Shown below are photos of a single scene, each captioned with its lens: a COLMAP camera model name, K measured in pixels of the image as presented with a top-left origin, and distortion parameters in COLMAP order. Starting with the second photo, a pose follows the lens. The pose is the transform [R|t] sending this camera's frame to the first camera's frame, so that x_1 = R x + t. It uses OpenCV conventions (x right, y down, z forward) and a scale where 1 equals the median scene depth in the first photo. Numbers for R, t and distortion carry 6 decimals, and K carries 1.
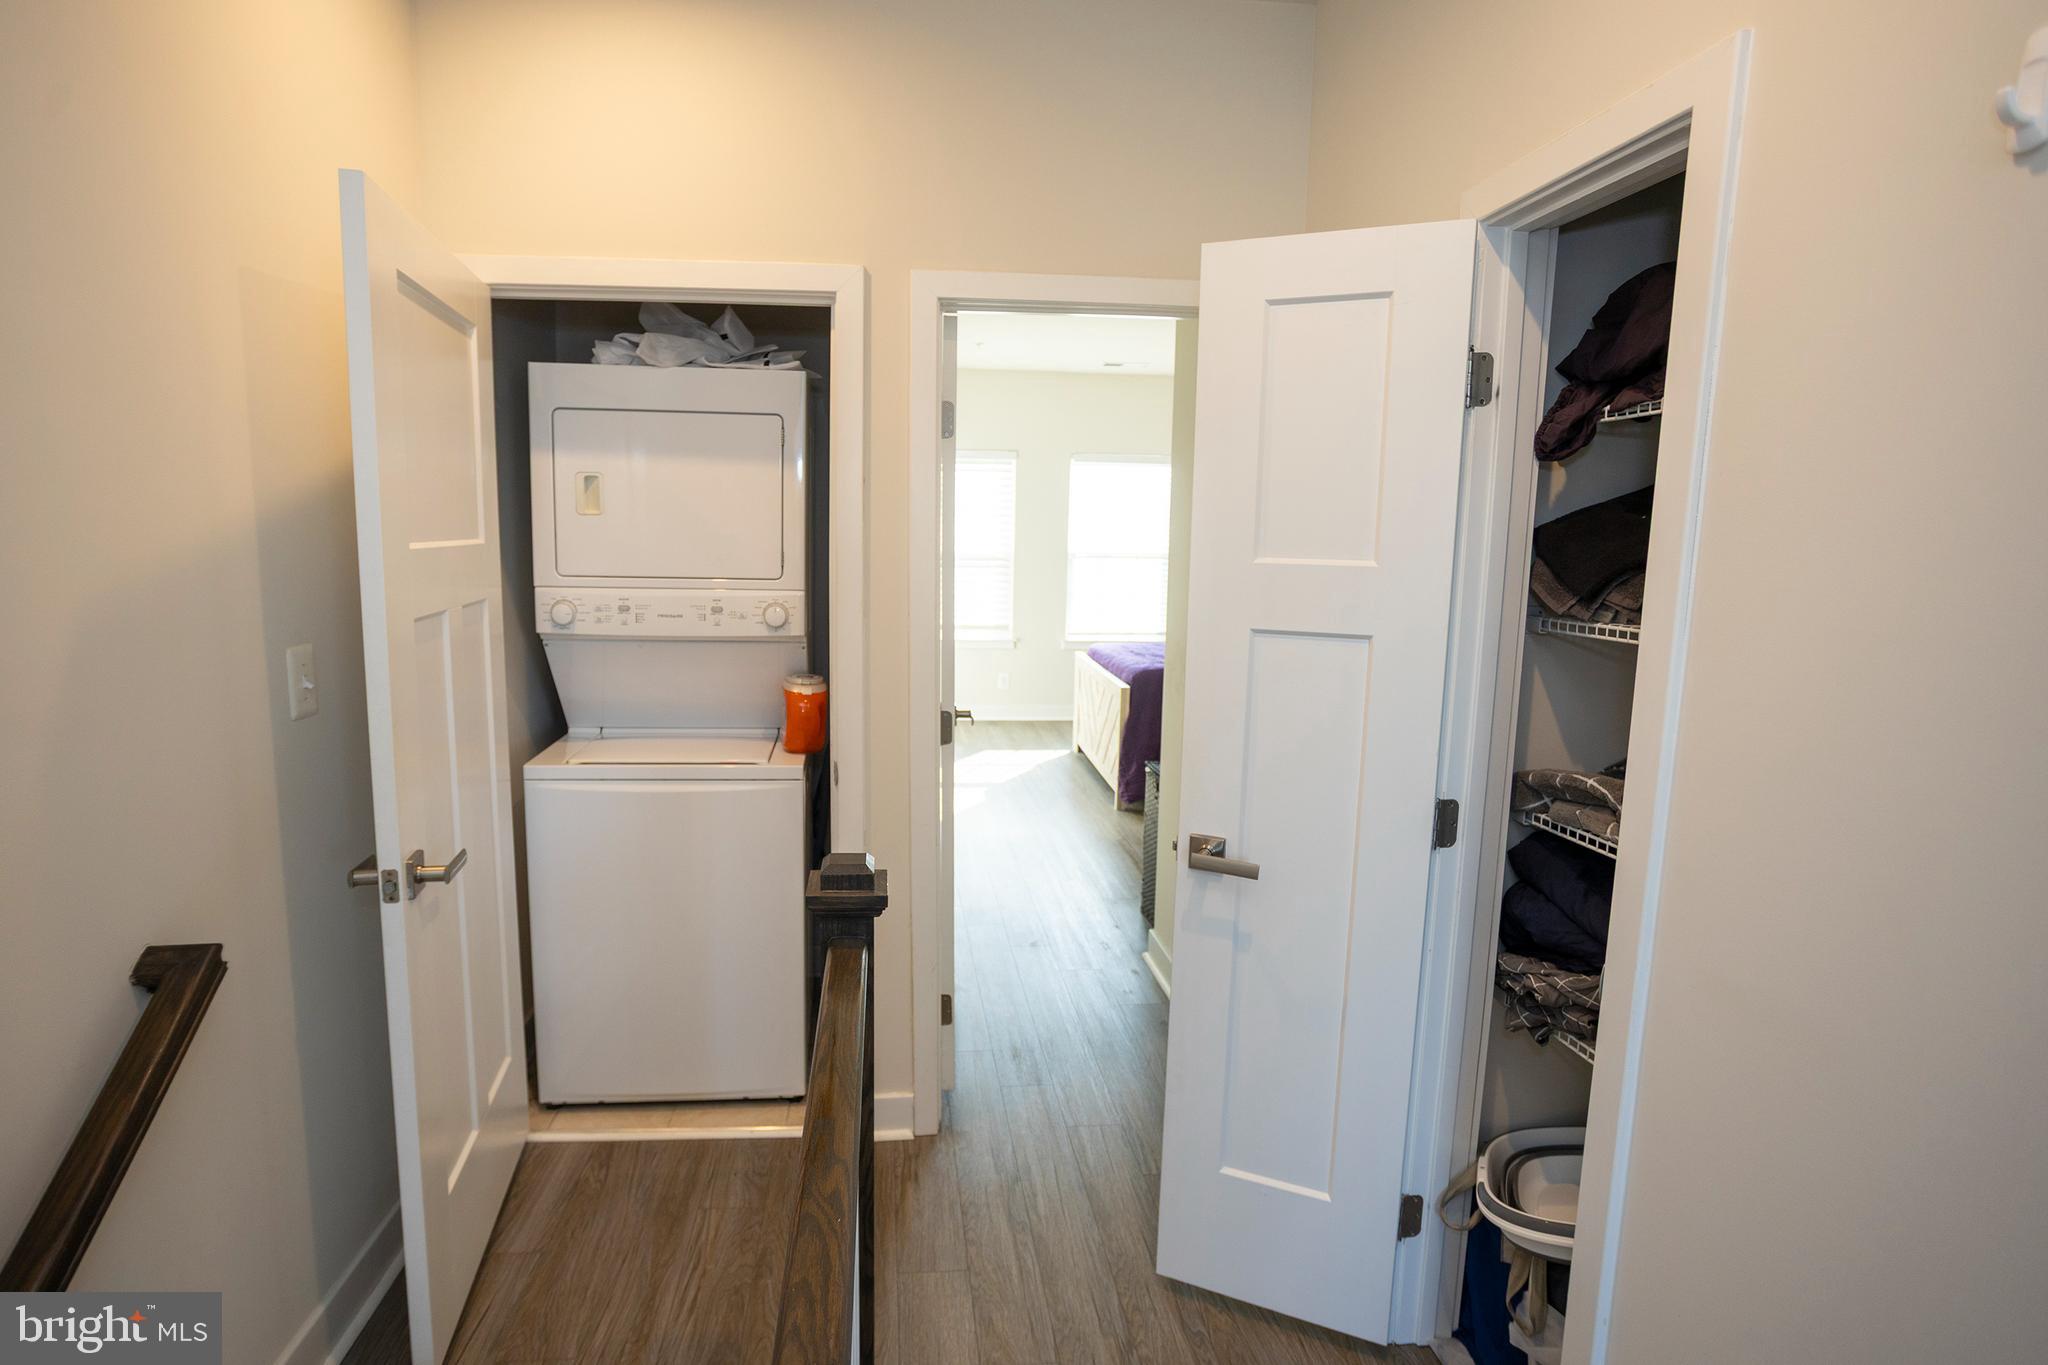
lens RADIAL K [[991.4, 0, 1000.1], [0, 991.4, 668.3], [0, 0, 1]] dist [-0.055145, 0.033578]
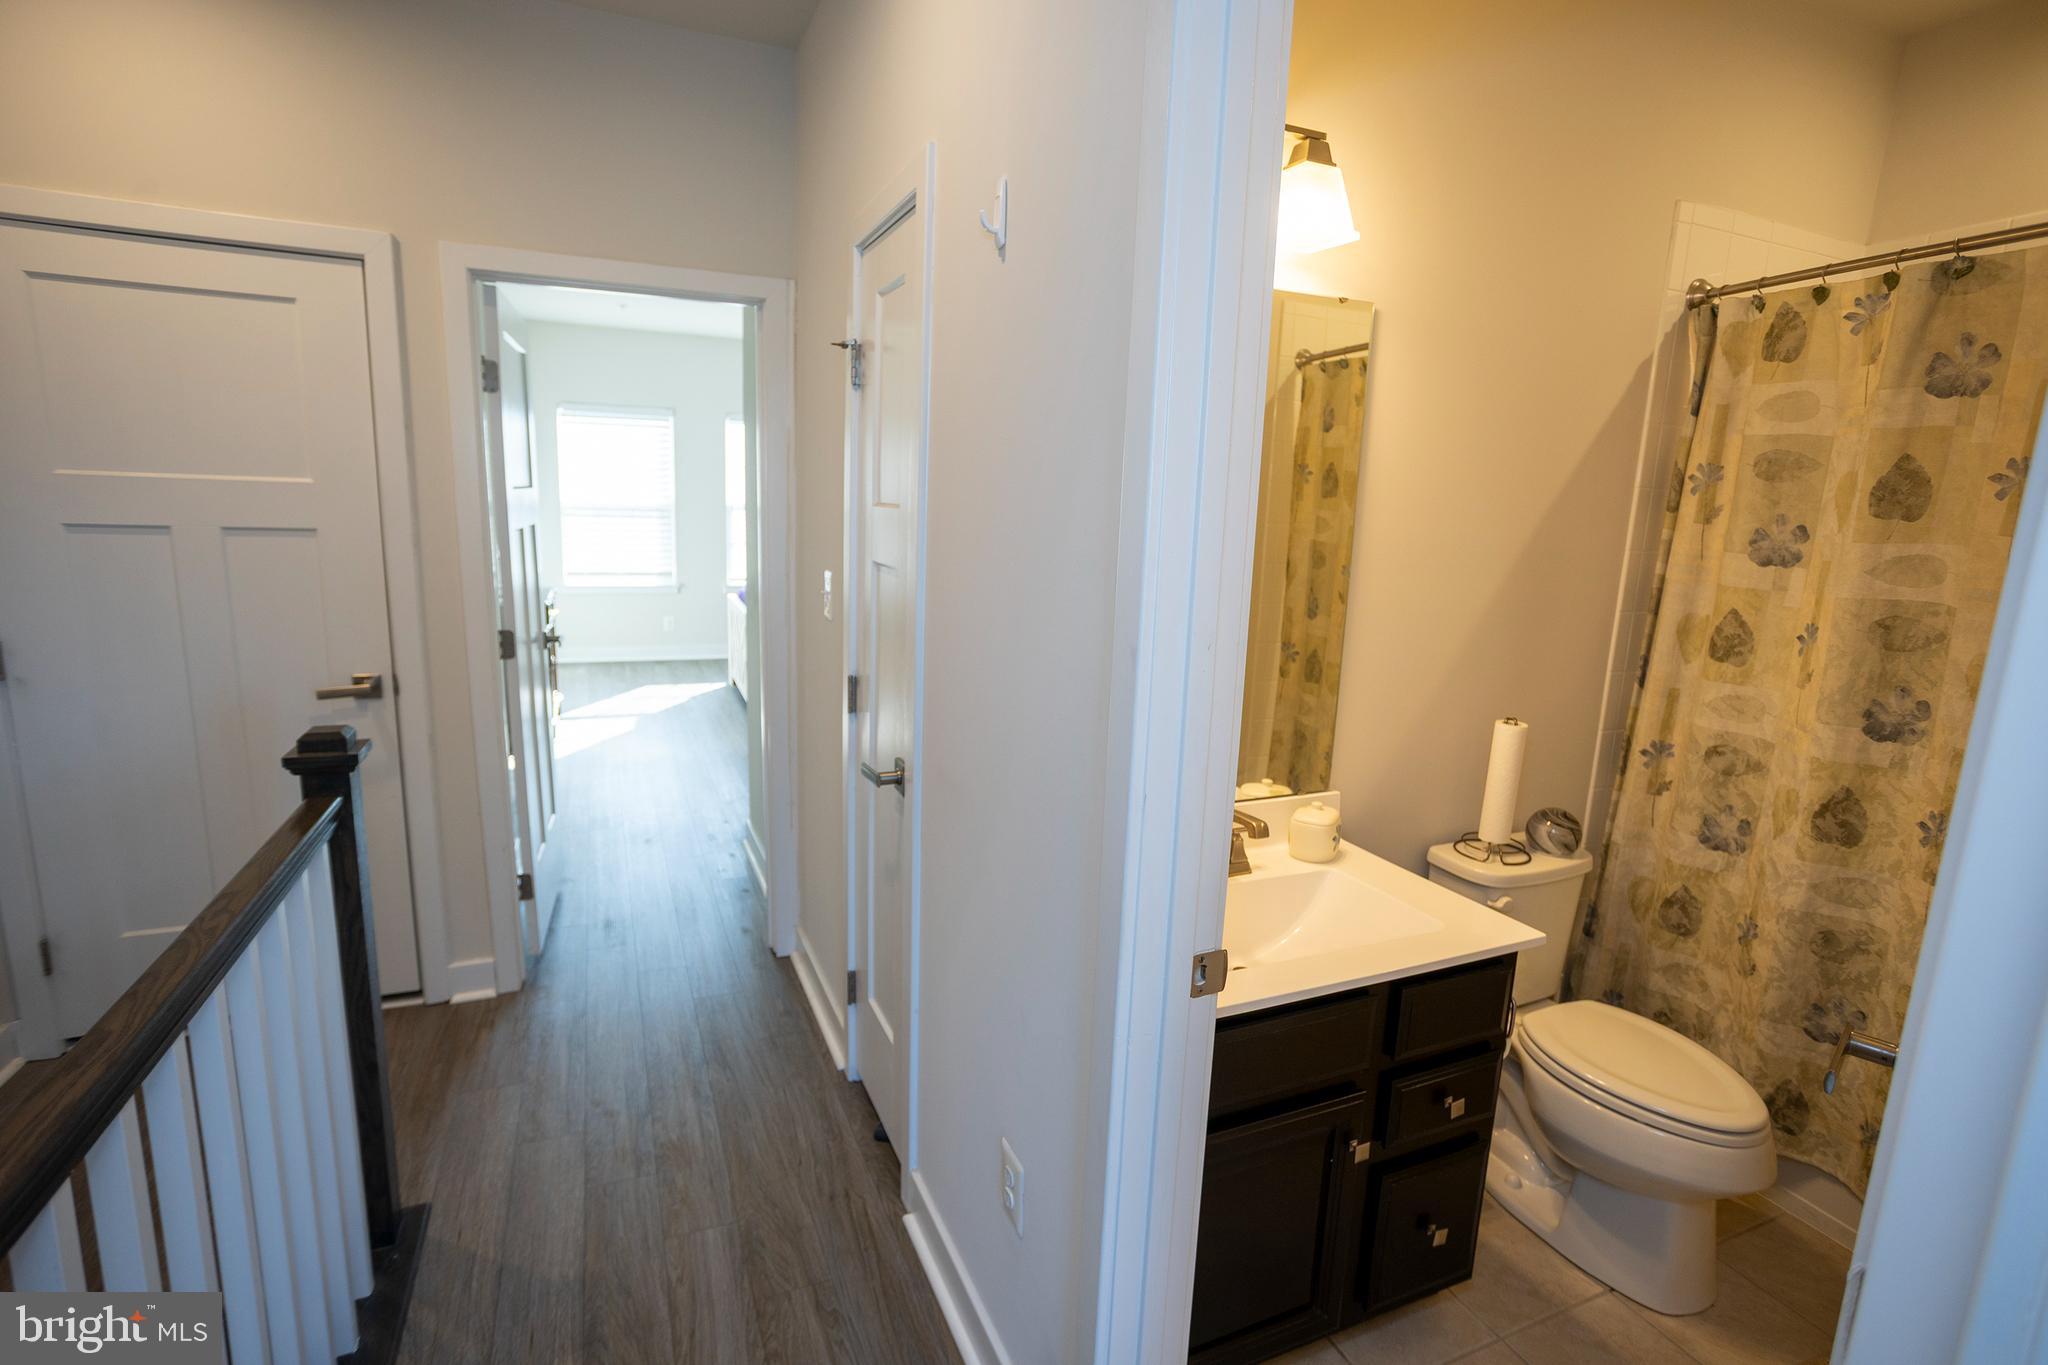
lens RADIAL K [[916.0, 0, 977.9], [0, 916.0, 657.7], [0, 0, 1]] dist [-0.045729, 0.019851]
pose [[0.960924, -0.037622, 0.274245, 0.182837], [0.025394, 0.998524, 0.048005, 0.038759], [-0.275646, -0.039165, 0.960461, -0.174846]]
